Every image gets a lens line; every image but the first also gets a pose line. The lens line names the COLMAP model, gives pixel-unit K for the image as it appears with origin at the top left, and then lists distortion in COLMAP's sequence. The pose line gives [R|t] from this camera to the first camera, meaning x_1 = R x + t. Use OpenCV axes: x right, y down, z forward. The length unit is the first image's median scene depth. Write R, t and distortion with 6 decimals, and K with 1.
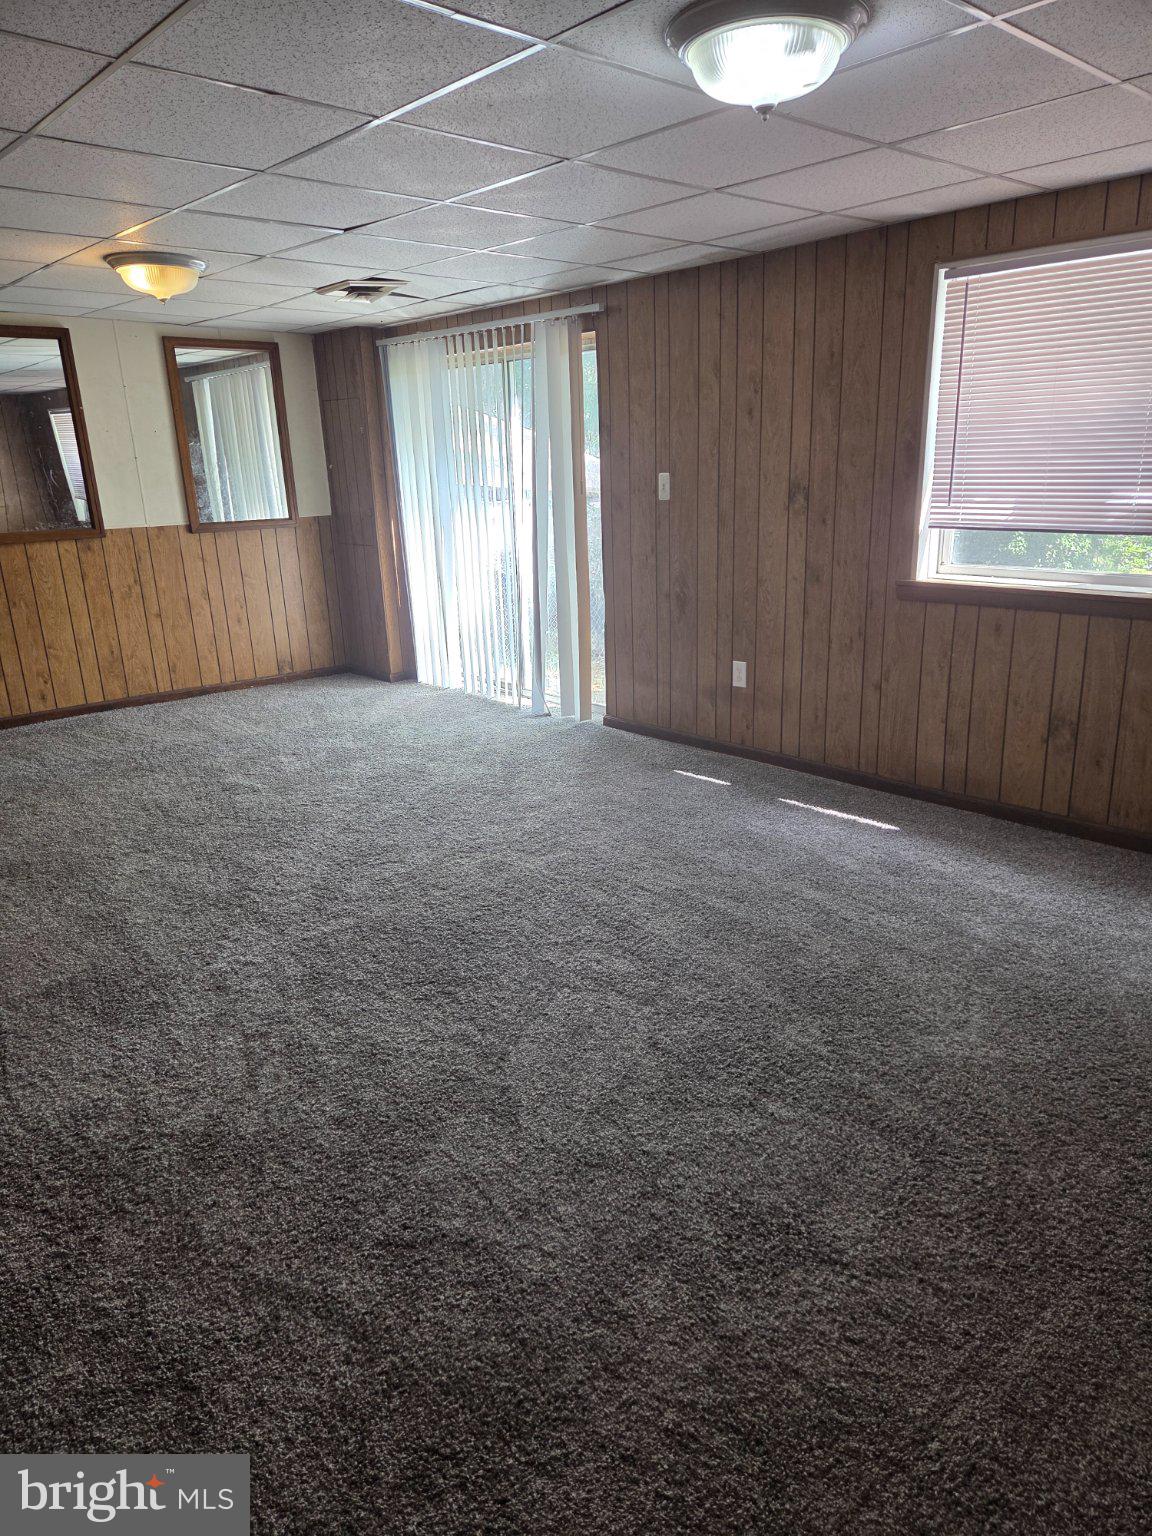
lens RADIAL K [[1016.9, 0, 576.0], [0, 1016.9, 768.0], [0, 0, 1]] dist [0.085193, -0.069278]
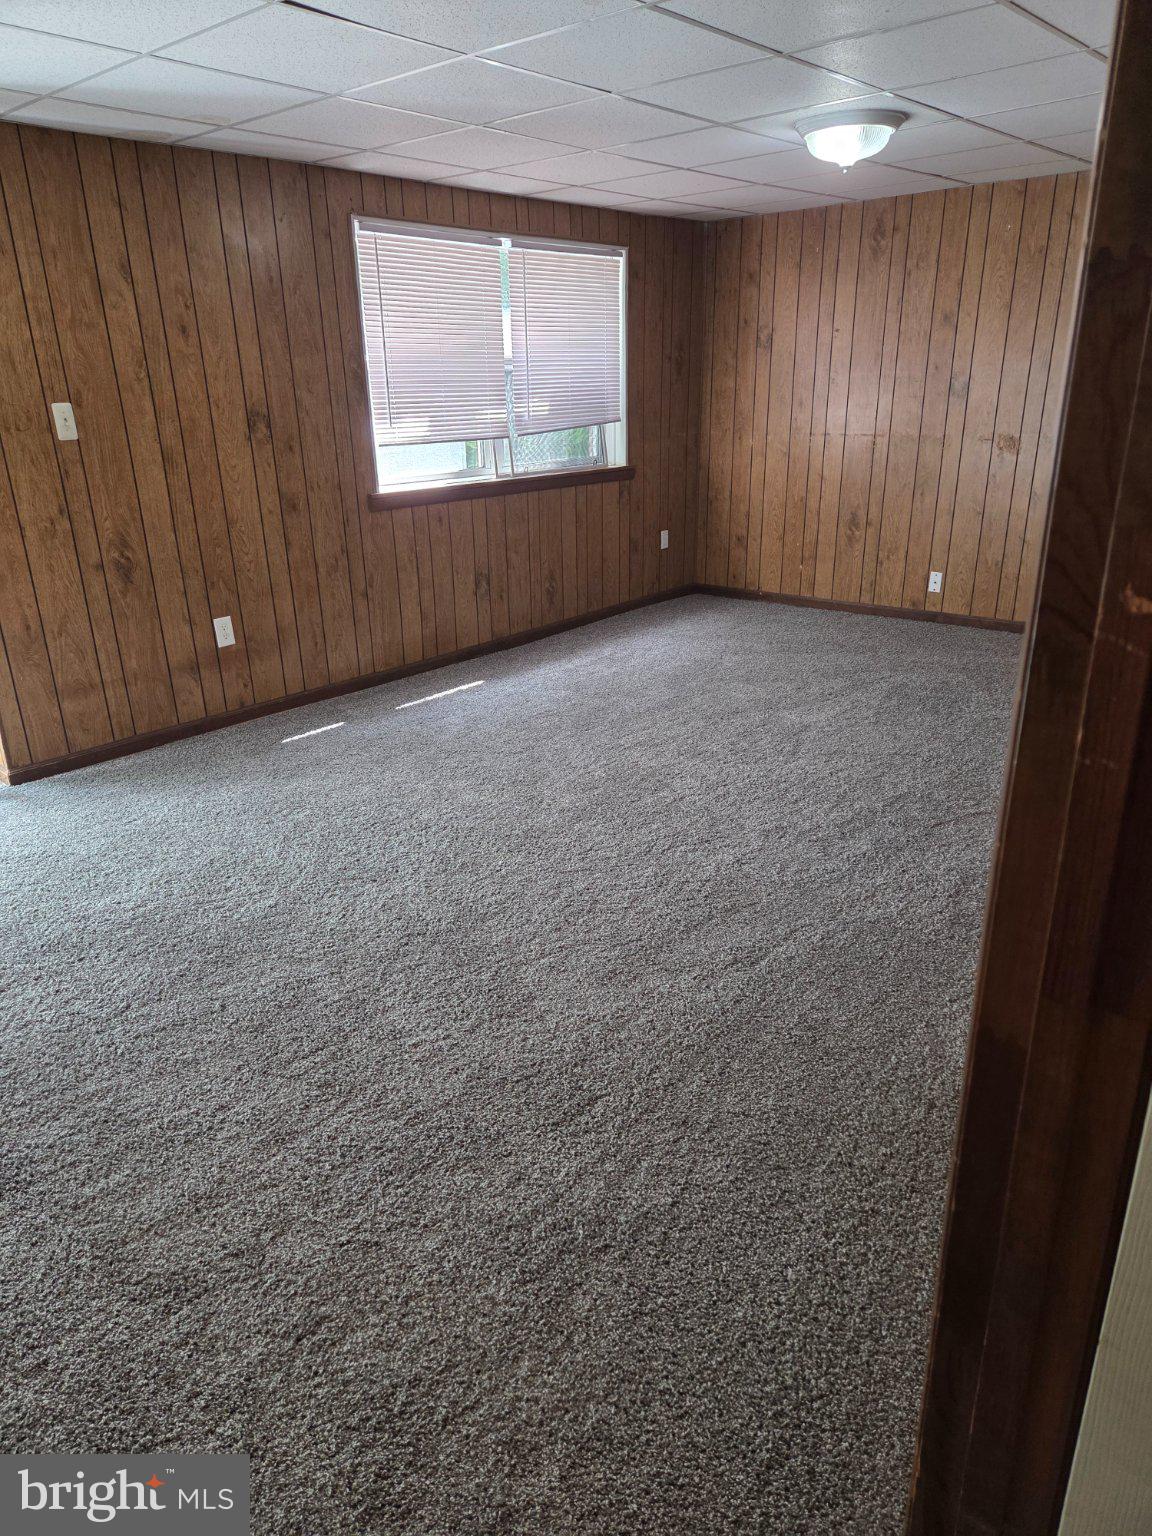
lens RADIAL K [[1016.9, 0, 576.0], [0, 1016.9, 768.0], [0, 0, 1]] dist [0.085193, -0.069278]
pose [[-0.094966, -0.326541, 0.940400, -0.816693], [0.315583, 0.886068, 0.339544, -0.210666], [-0.944134, 0.329019, 0.018905, 0.792176]]
